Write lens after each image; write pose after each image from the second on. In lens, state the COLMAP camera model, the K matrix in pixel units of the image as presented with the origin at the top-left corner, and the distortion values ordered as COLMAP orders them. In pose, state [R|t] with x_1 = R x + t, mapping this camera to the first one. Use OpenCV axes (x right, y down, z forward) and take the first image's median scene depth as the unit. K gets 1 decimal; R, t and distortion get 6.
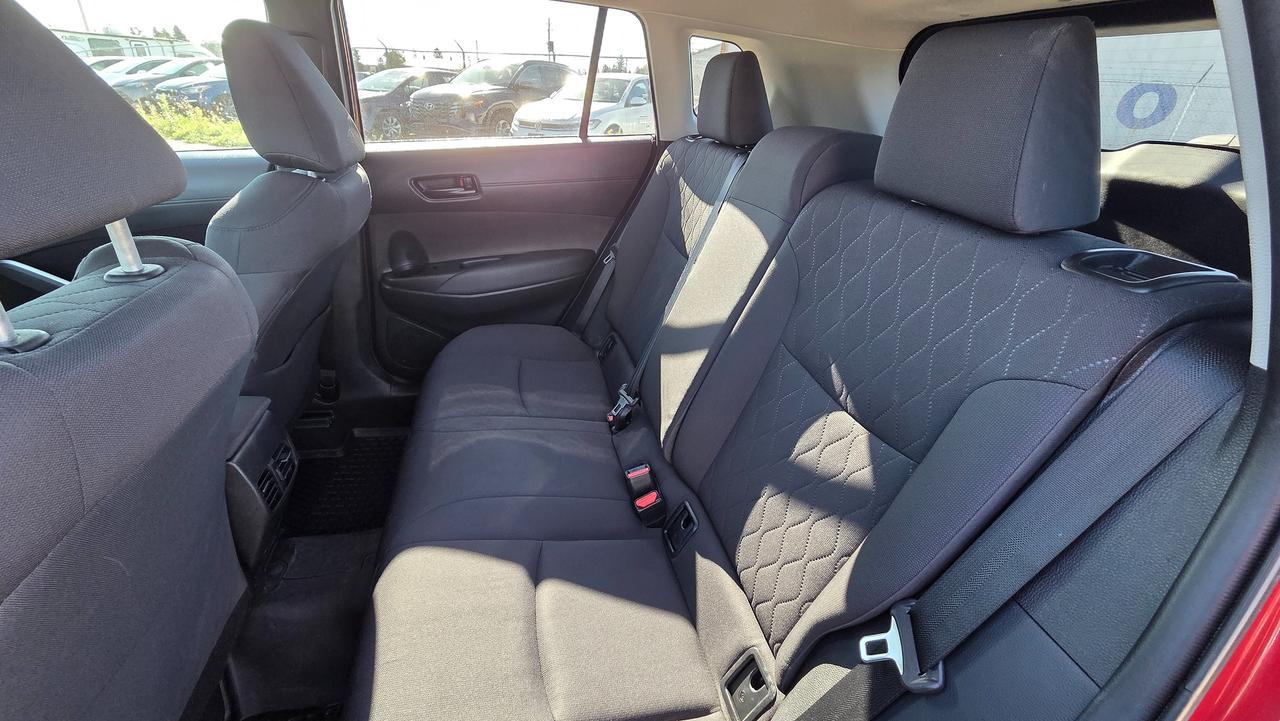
lens RADIAL K [[523.1, 0, 638.8], [0, 523.1, 361.4], [0, 0, 1]] dist [0.002820, -0.001766]
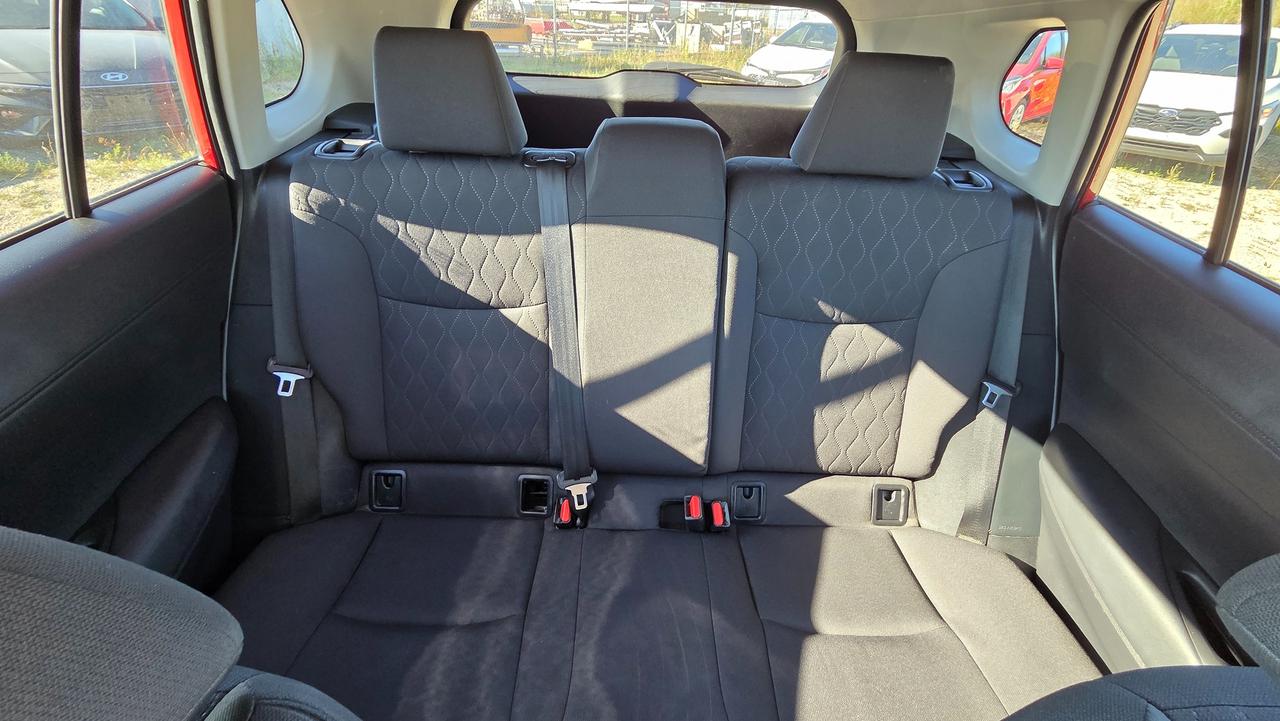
lens RADIAL K [[523.1, 0, 637.4], [0, 523.1, 363.1], [0, 0, 1]] dist [0.002820, -0.001766]
pose [[0.233608, -0.576460, 0.783021, -0.668716], [0.420920, 0.785890, 0.452994, -0.513935], [-0.876501, 0.223766, 0.426233, 0.647667]]
